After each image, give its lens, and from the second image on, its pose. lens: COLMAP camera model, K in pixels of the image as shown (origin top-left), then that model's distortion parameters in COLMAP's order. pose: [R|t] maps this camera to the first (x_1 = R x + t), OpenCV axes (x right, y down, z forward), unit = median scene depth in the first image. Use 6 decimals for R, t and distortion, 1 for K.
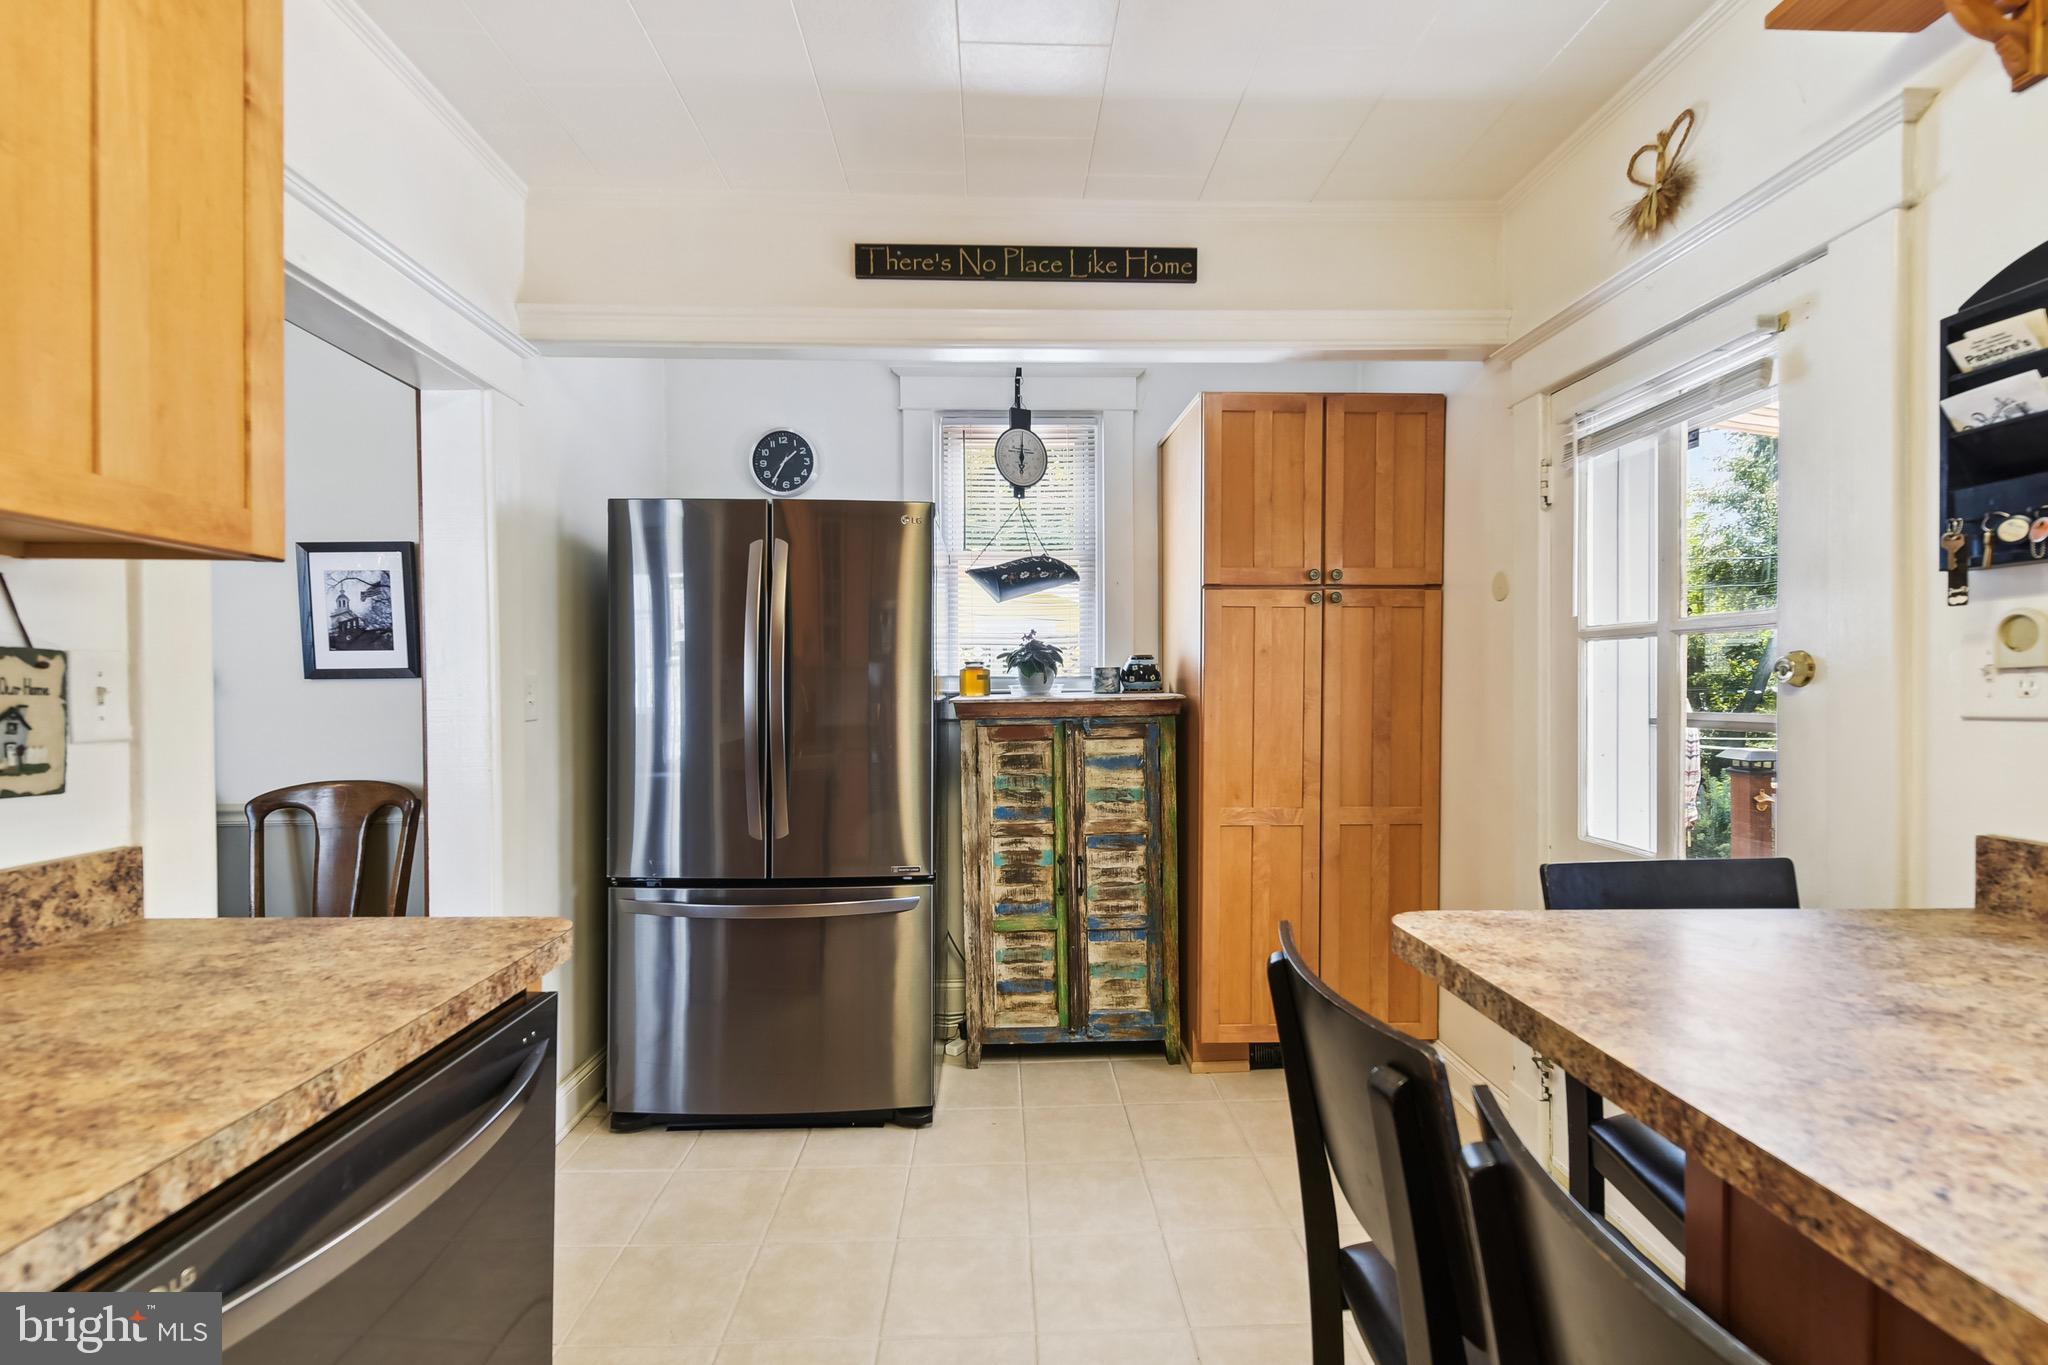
lens RADIAL K [[910.3, 0, 1022.8], [0, 910.3, 687.6], [0, 0, 1]] dist [0.007620, -0.000491]
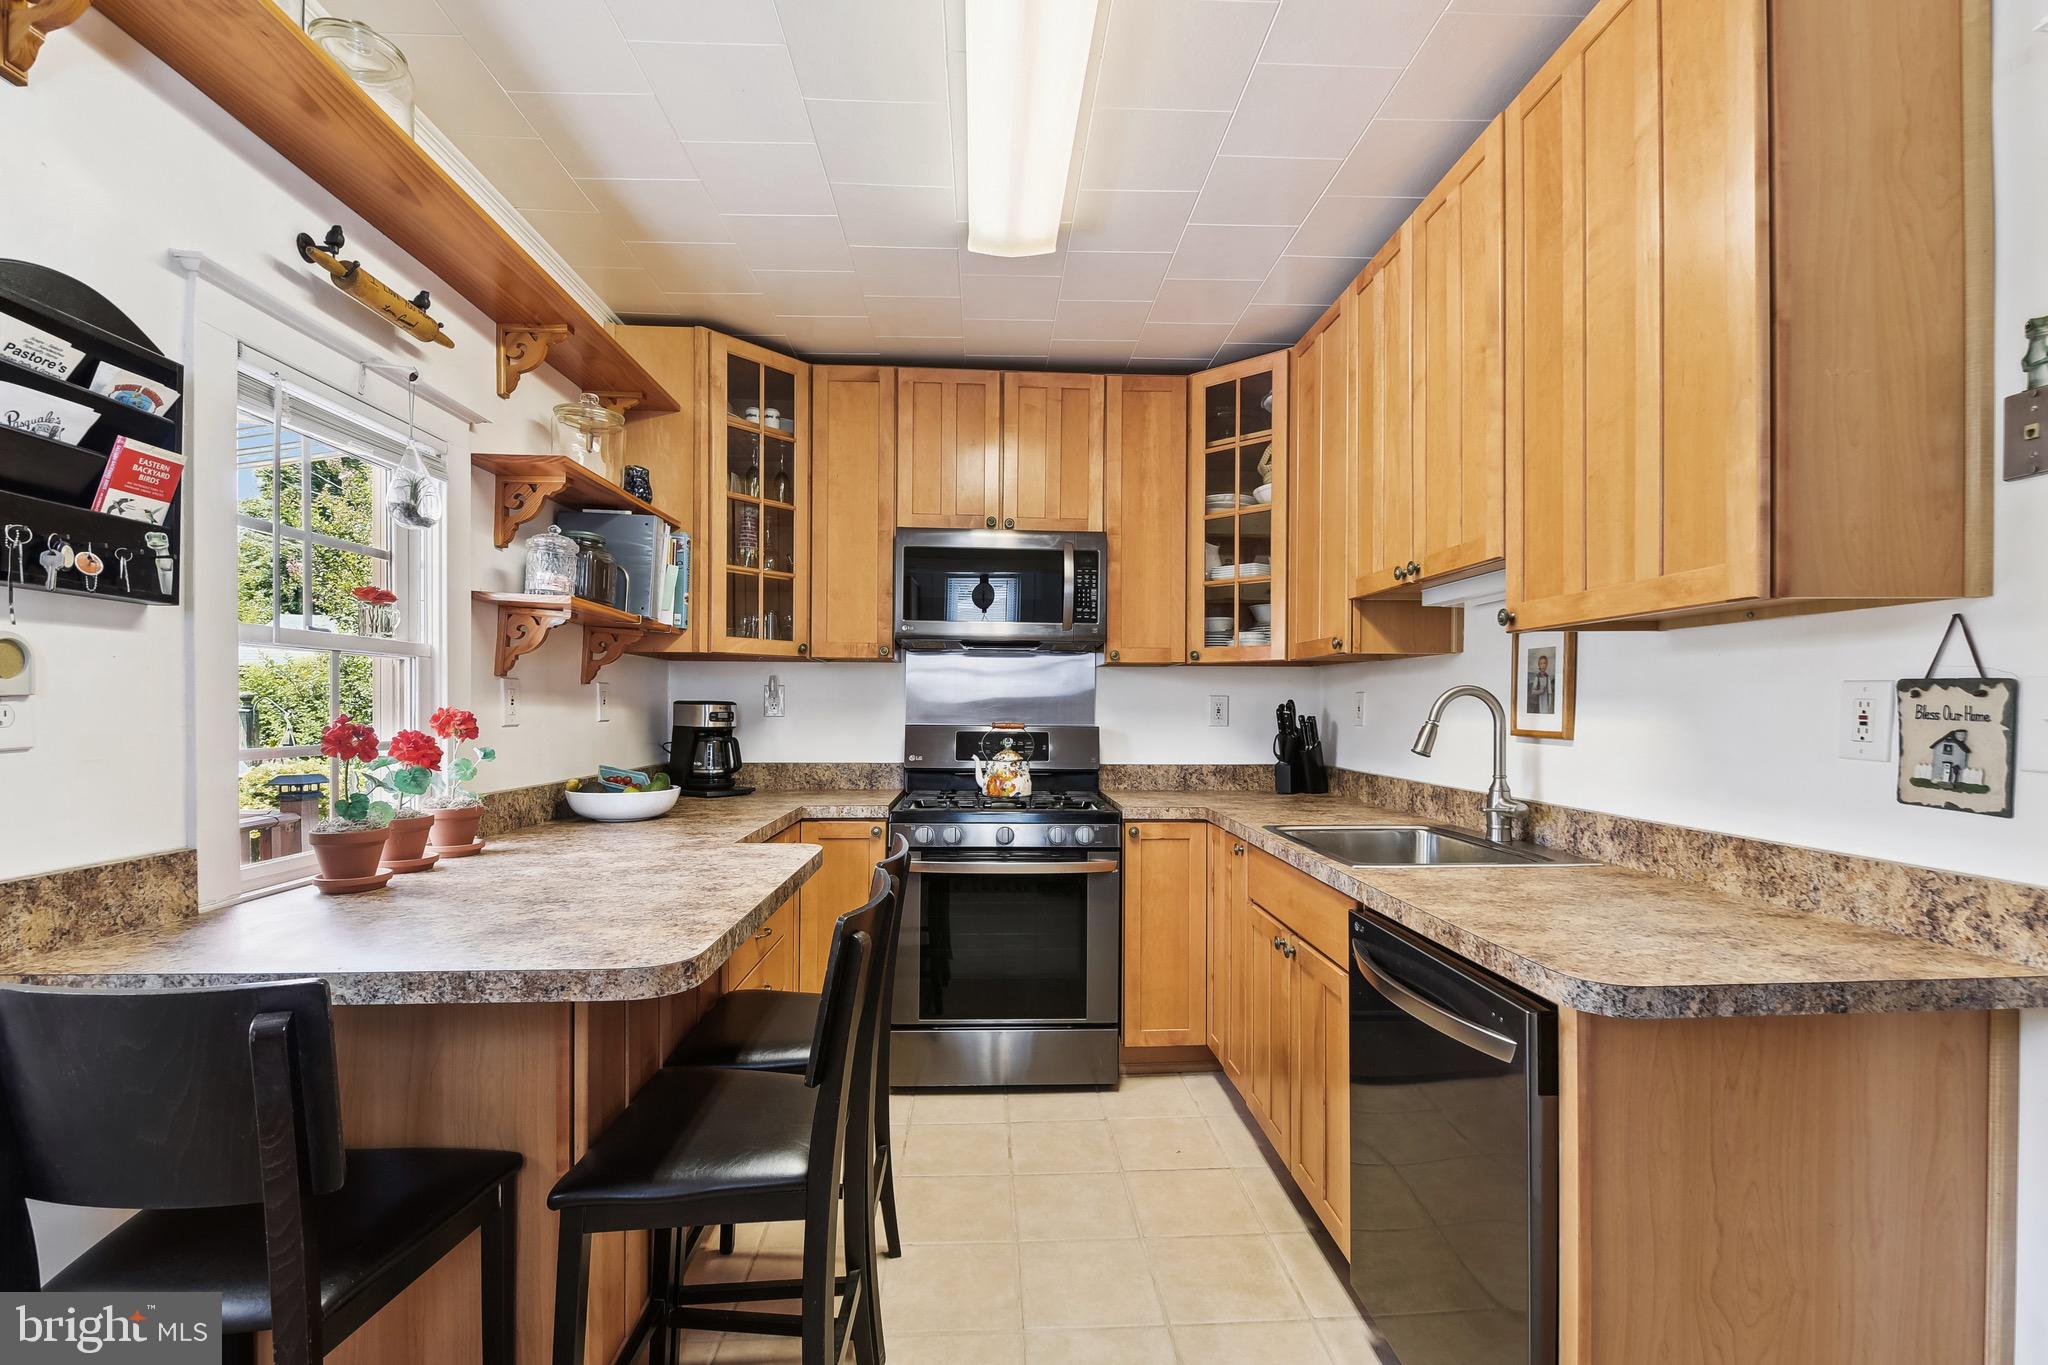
lens RADIAL K [[881.8, 0, 1031.1], [0, 881.8, 725.7], [0, 0, 1]] dist [0.008532, -0.010458]
pose [[-0.999735, 0.001369, -0.022963, 0.071560], [0.000862, 0.999756, 0.022077, -0.010660], [0.022988, 0.022051, -0.999493, 2.020794]]
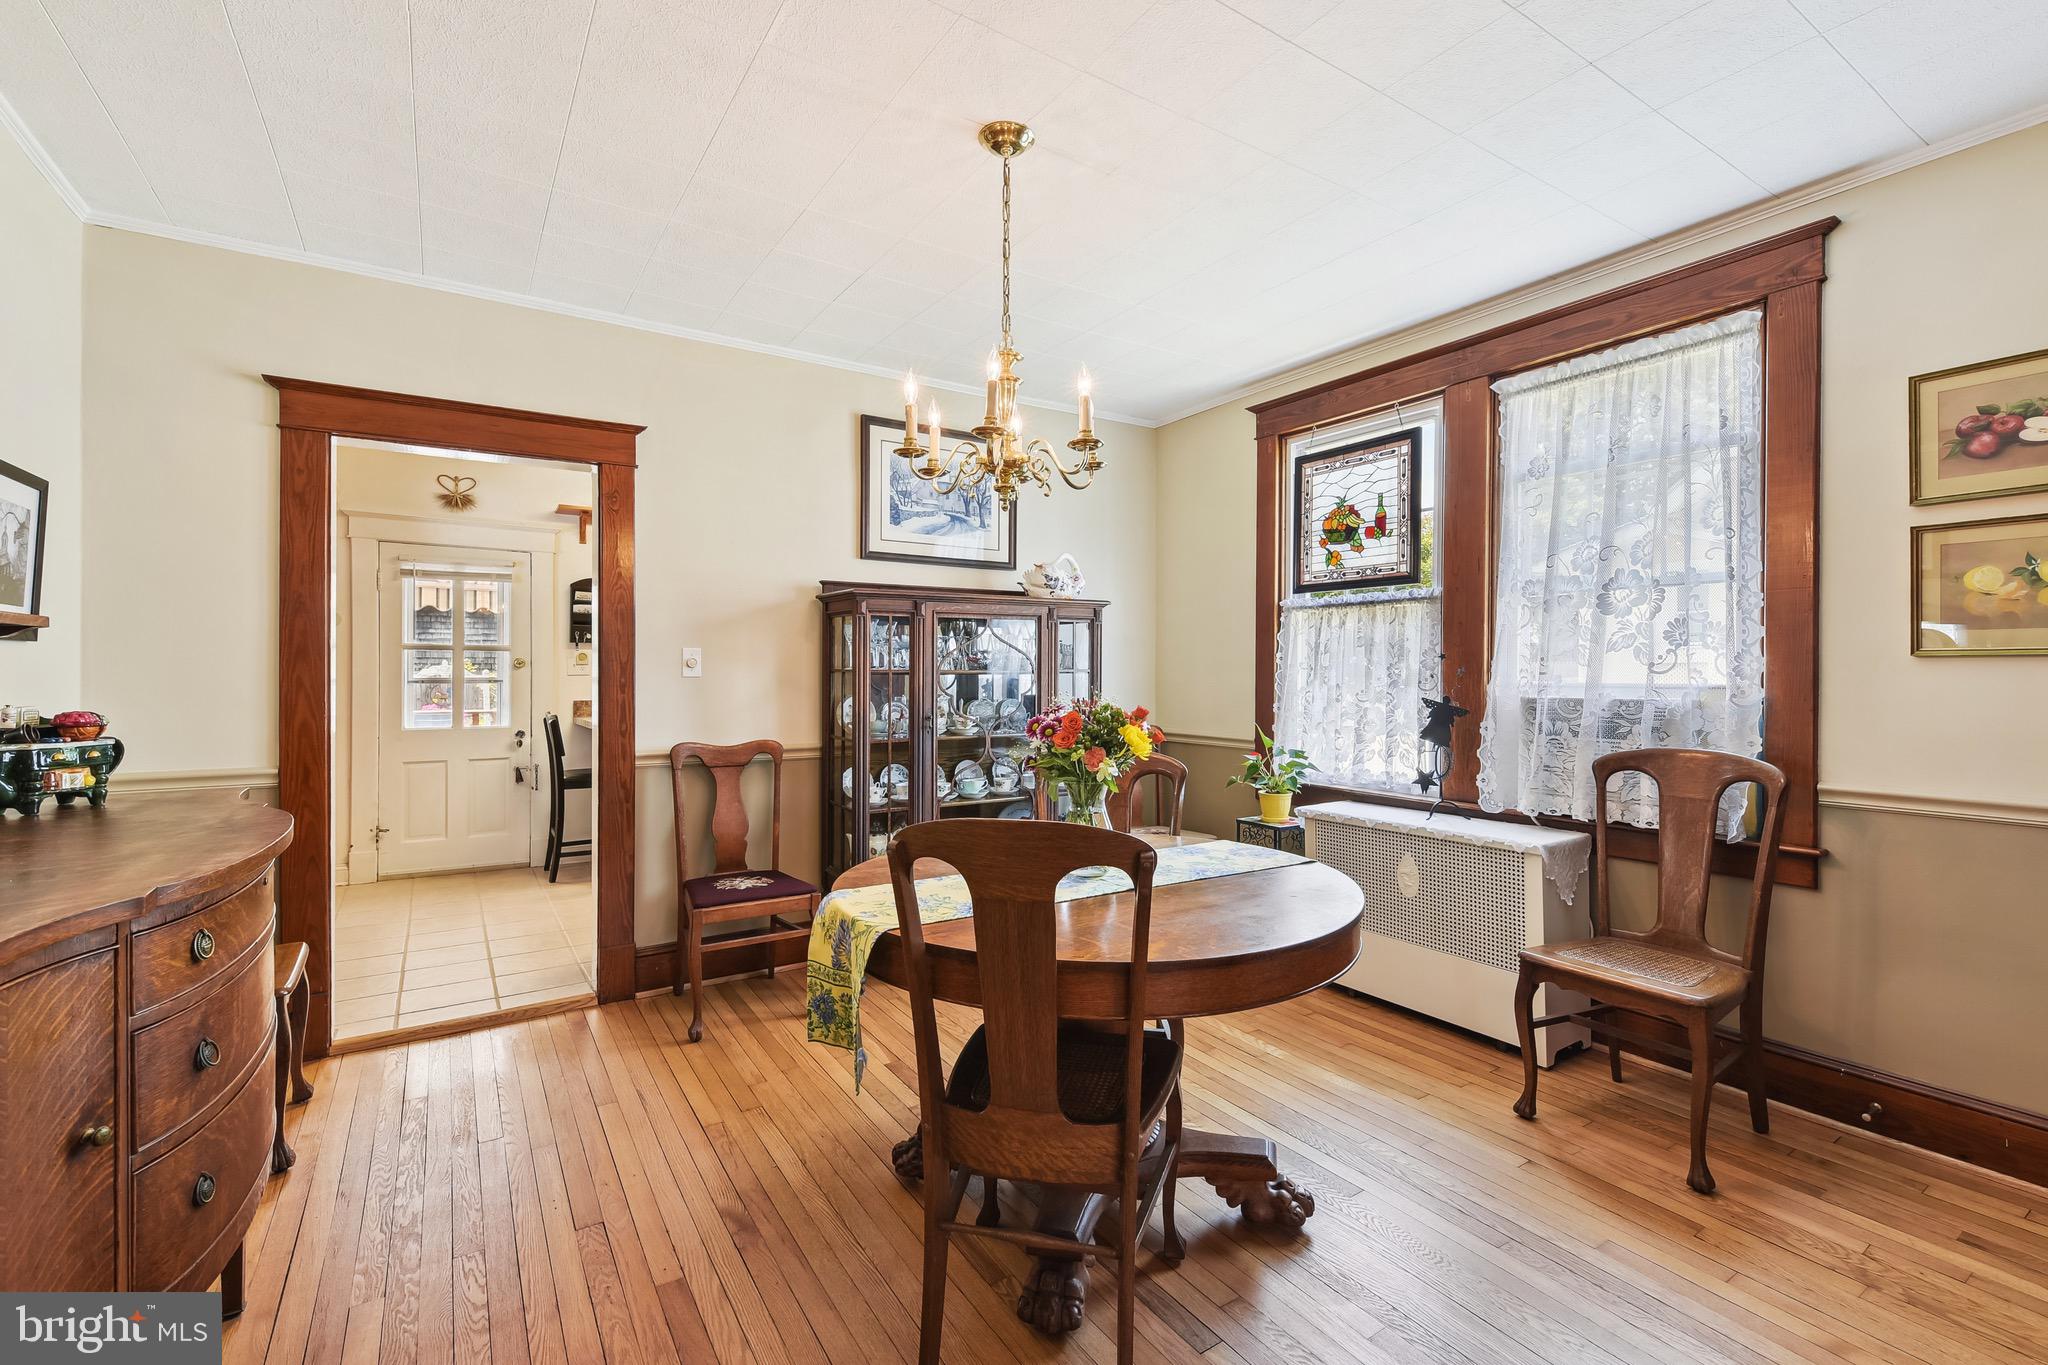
lens RADIAL K [[891.2, 0, 1024.0], [0, 891.2, 682.5], [0, 0, 1]] dist [0.009706, -0.000041]
pose [[-0.521604, -0.002416, 0.853184, -4.297616], [0.004069, 0.999978, 0.005319, 0.060263], [-0.853178, 0.006246, -0.521582, 1.546230]]
